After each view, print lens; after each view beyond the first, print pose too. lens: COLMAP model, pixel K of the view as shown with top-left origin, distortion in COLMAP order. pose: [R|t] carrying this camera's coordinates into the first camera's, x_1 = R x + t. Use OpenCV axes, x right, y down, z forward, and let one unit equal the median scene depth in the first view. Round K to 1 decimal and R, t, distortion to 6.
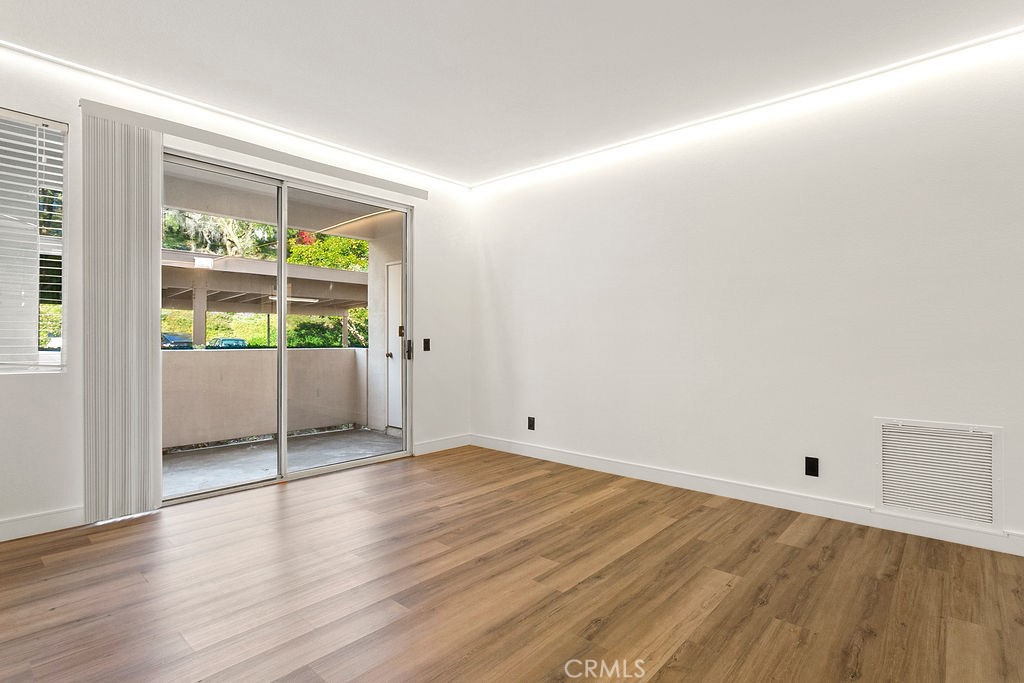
lens RADIAL K [[495.4, 0, 507.4], [0, 495.4, 346.9], [0, 0, 1]] dist [-0.001326, 0.000667]
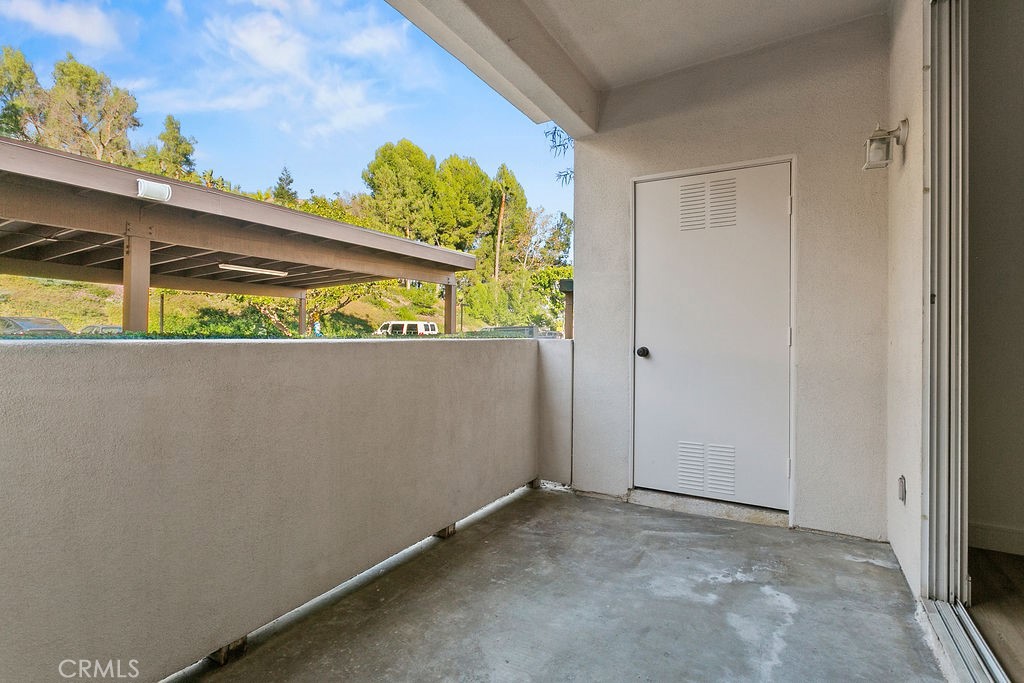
lens RADIAL K [[495.4, 0, 518.0], [0, 495.4, 336.9], [0, 0, 1]] dist [-0.001326, 0.000667]
pose [[0.976478, -0.002061, 0.215605, -0.292772], [0.002003, 0.999998, 0.000485, -0.000536], [-0.215606, -0.000042, 0.976481, 0.316193]]
